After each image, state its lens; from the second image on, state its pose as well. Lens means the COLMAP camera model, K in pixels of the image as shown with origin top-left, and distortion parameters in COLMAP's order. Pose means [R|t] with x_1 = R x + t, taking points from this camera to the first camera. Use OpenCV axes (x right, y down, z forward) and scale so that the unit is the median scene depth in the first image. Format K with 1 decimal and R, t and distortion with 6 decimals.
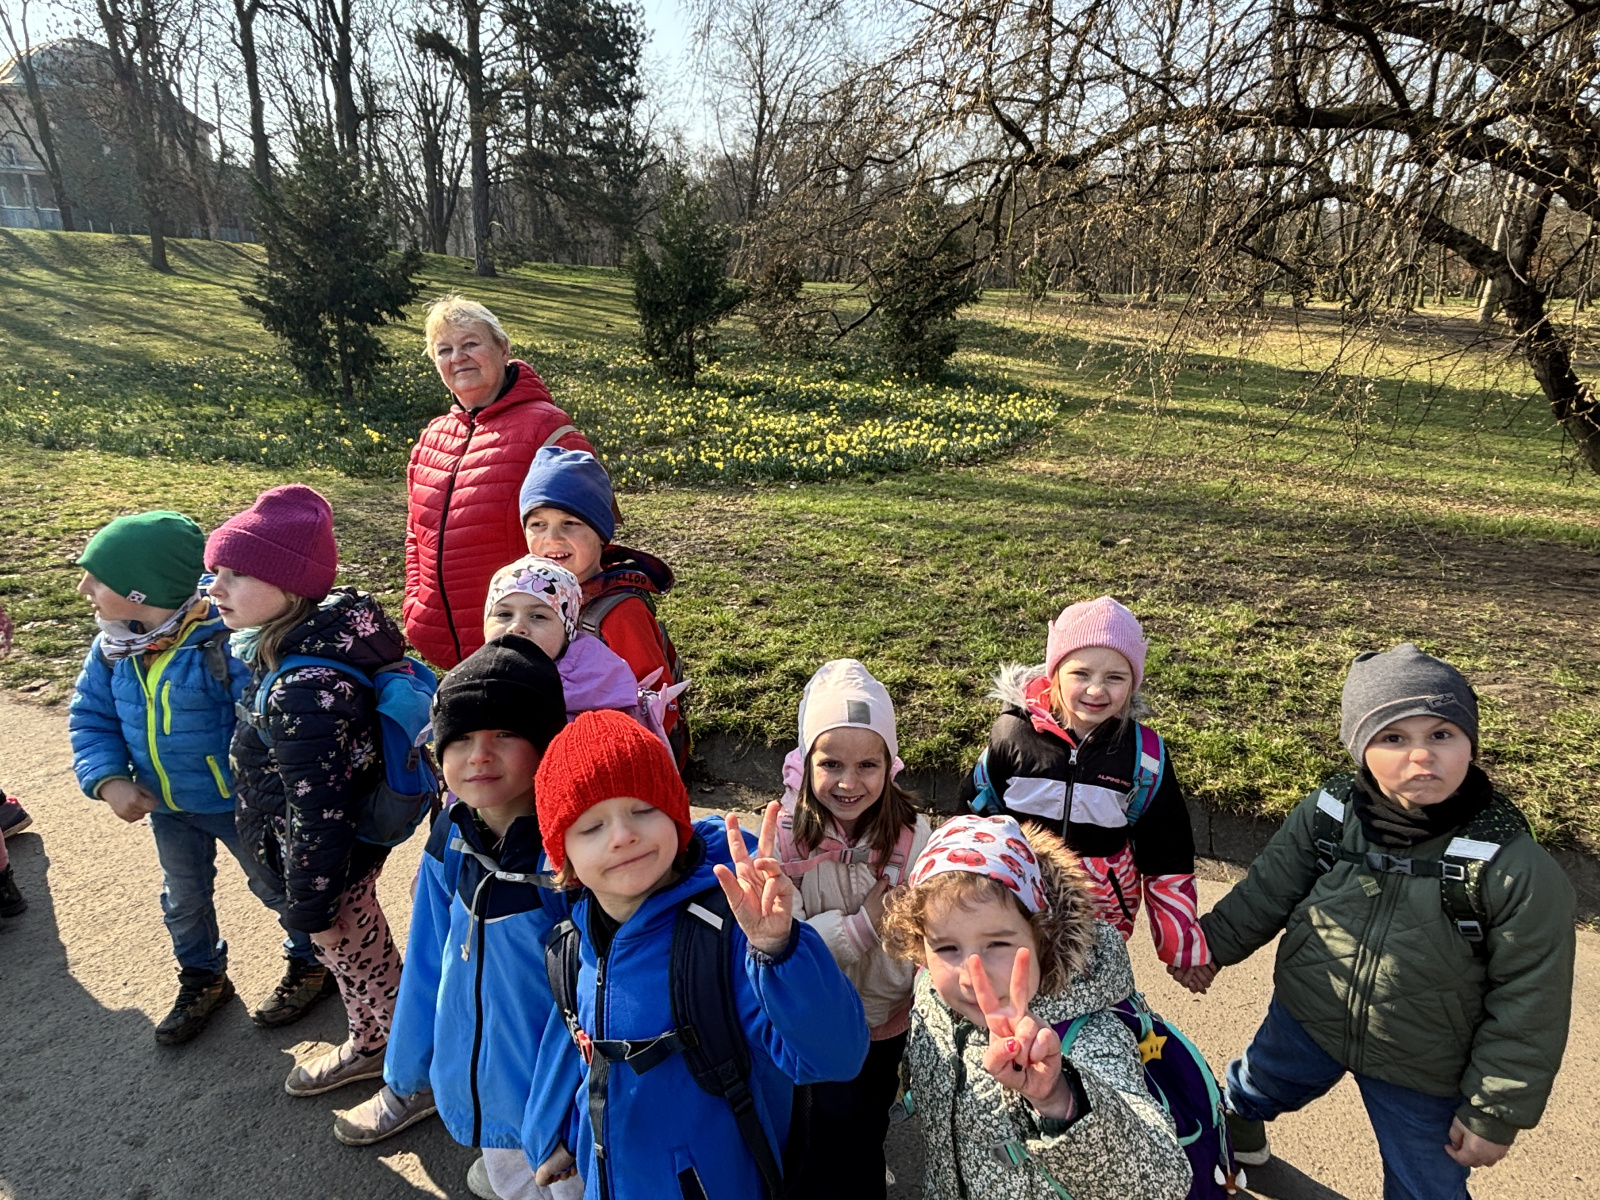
lens RADIAL K [[901.6, 0, 800.0], [0, 901.6, 600.0], [0, 0, 1]] dist [0.002465, 0.000253]
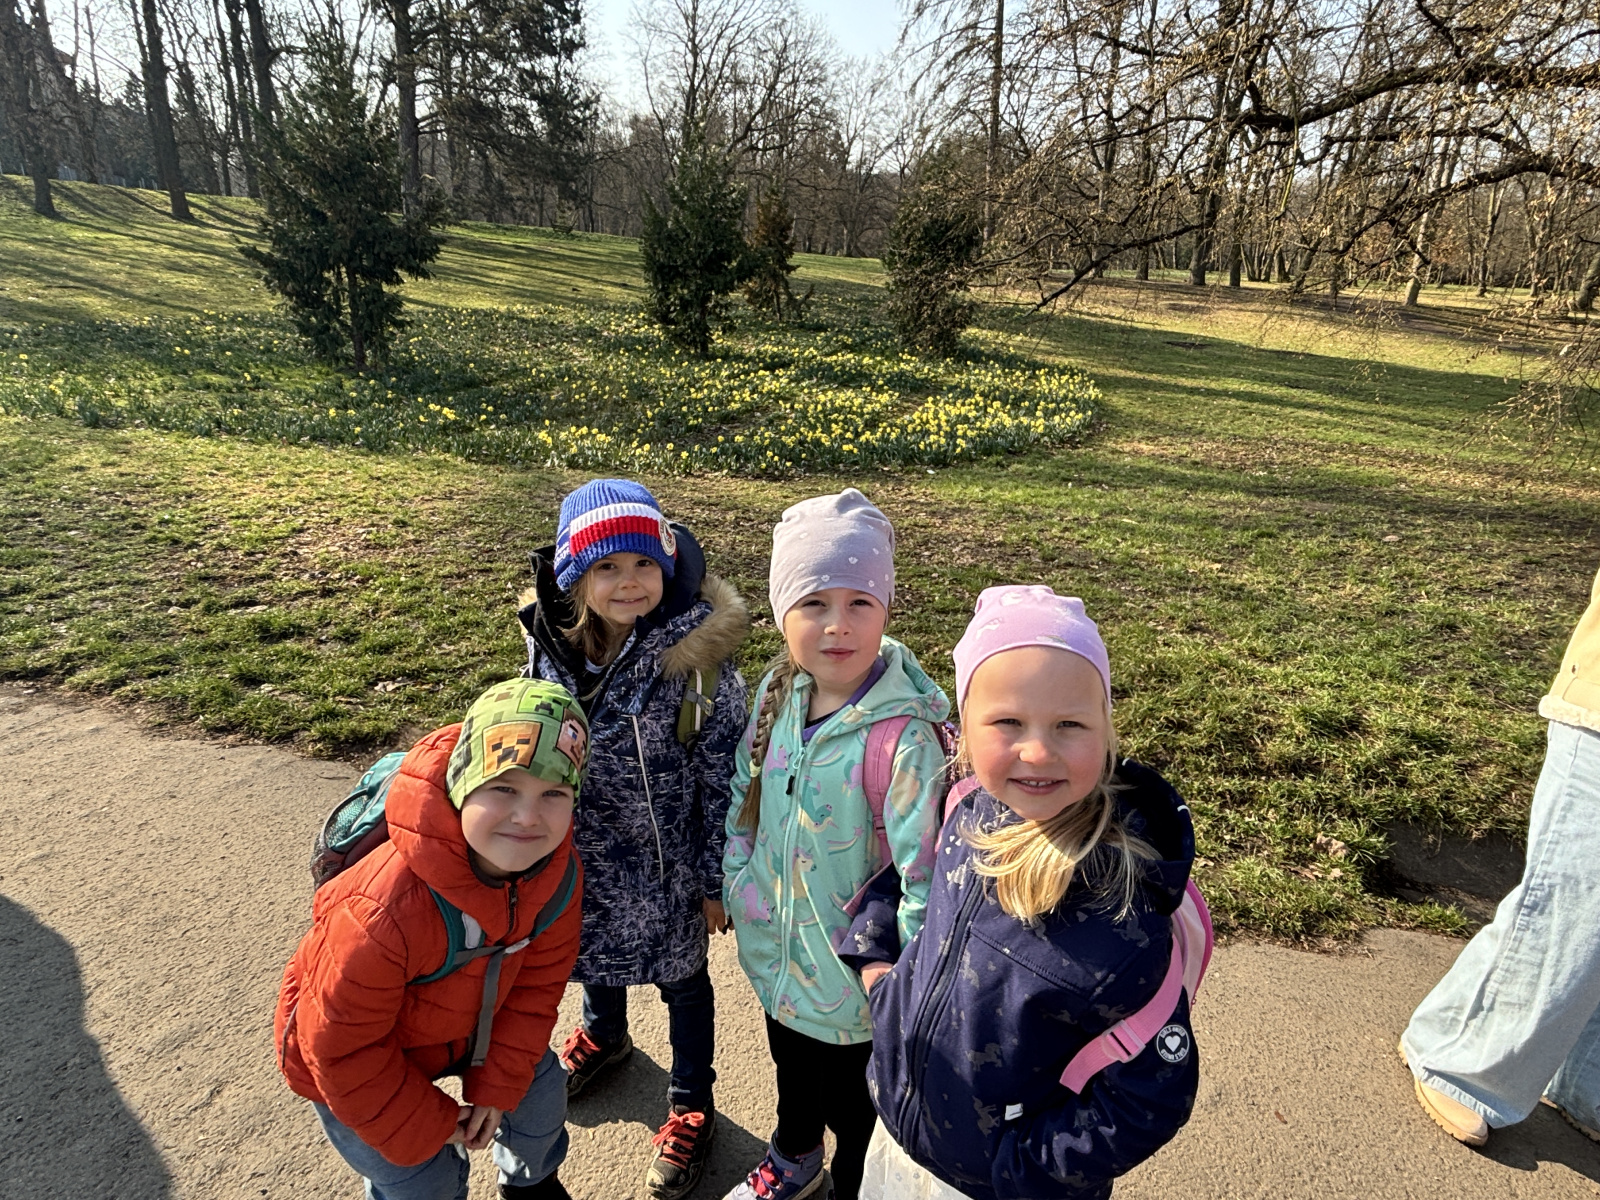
lens RADIAL K [[901.6, 0, 800.0], [0, 901.6, 600.0], [0, 0, 1]] dist [0.002465, 0.000253]
pose [[0.994763, -0.013187, 0.101354, -0.111853], [0.010064, 0.999460, 0.031269, -0.012138], [-0.101711, -0.030085, 0.994359, 0.046690]]
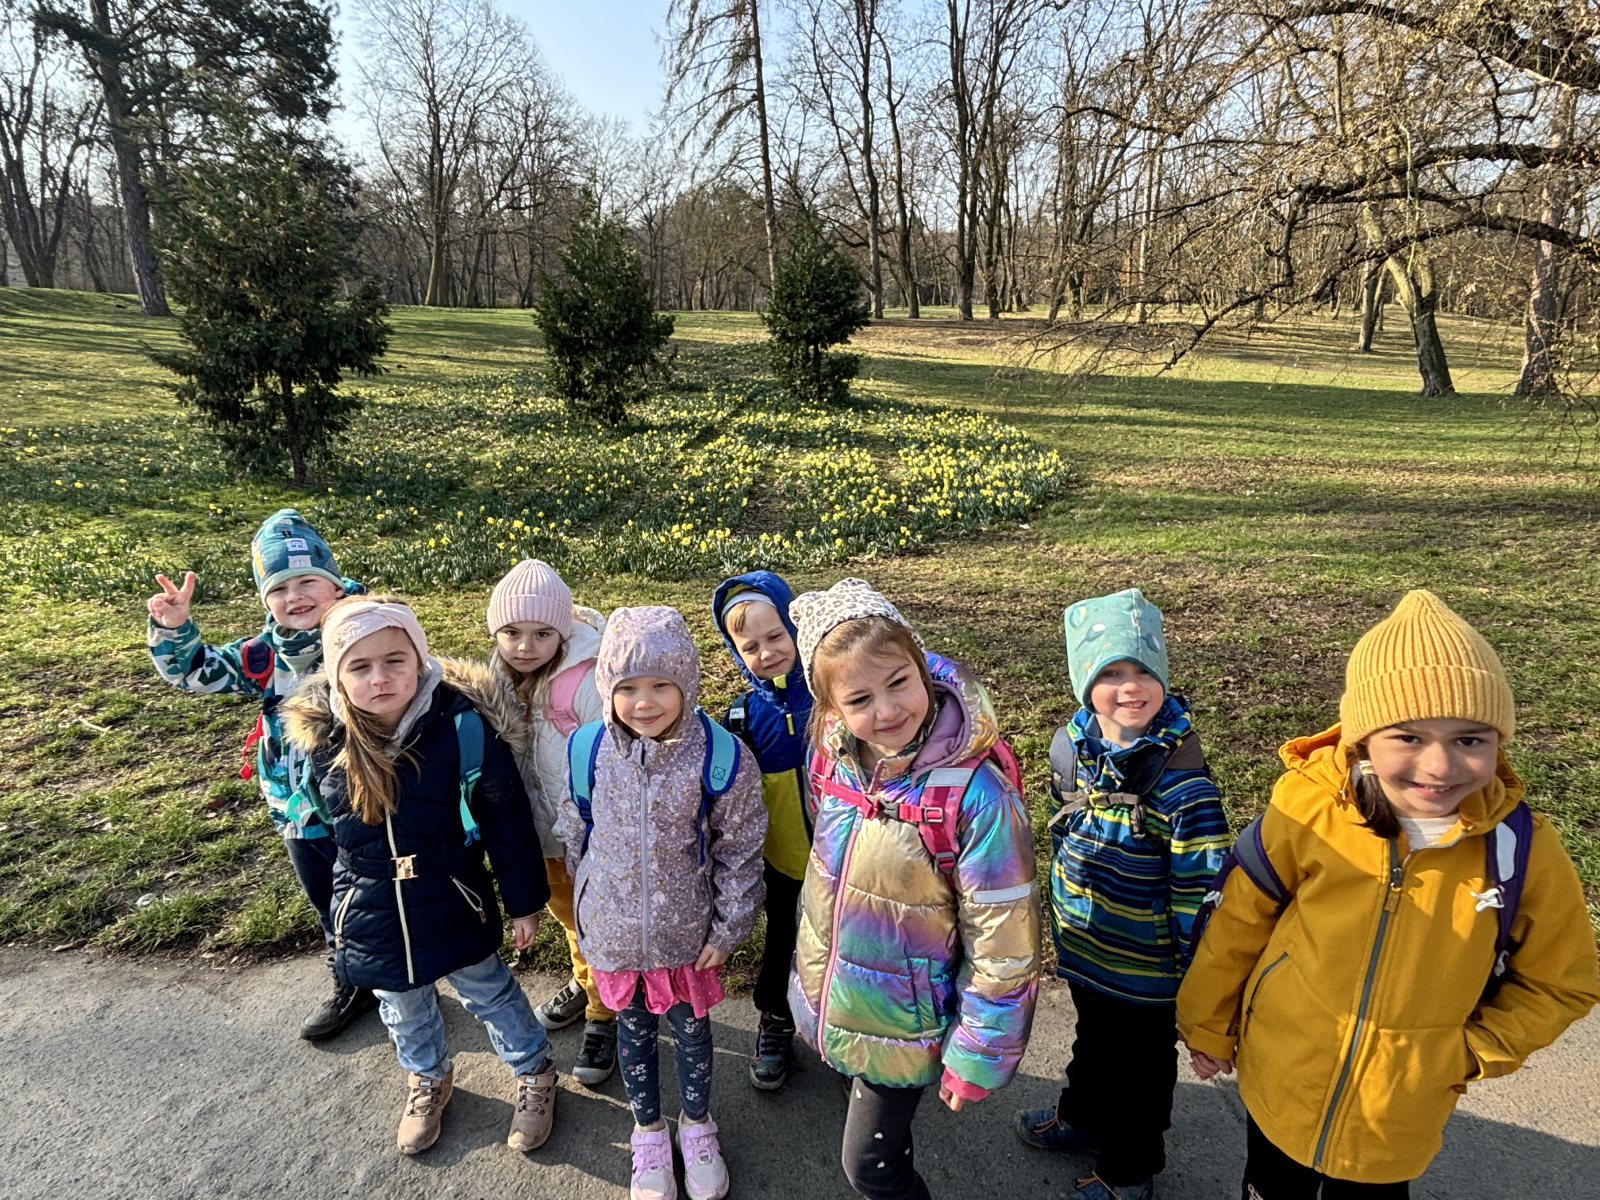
lens RADIAL K [[901.6, 0, 800.0], [0, 901.6, 600.0], [0, 0, 1]] dist [0.002465, 0.000253]
pose [[0.929236, -0.141208, 0.341438, -0.260508], [0.149021, 0.988828, 0.003381, -0.043099], [-0.338101, 0.047740, 0.939898, 0.101859]]
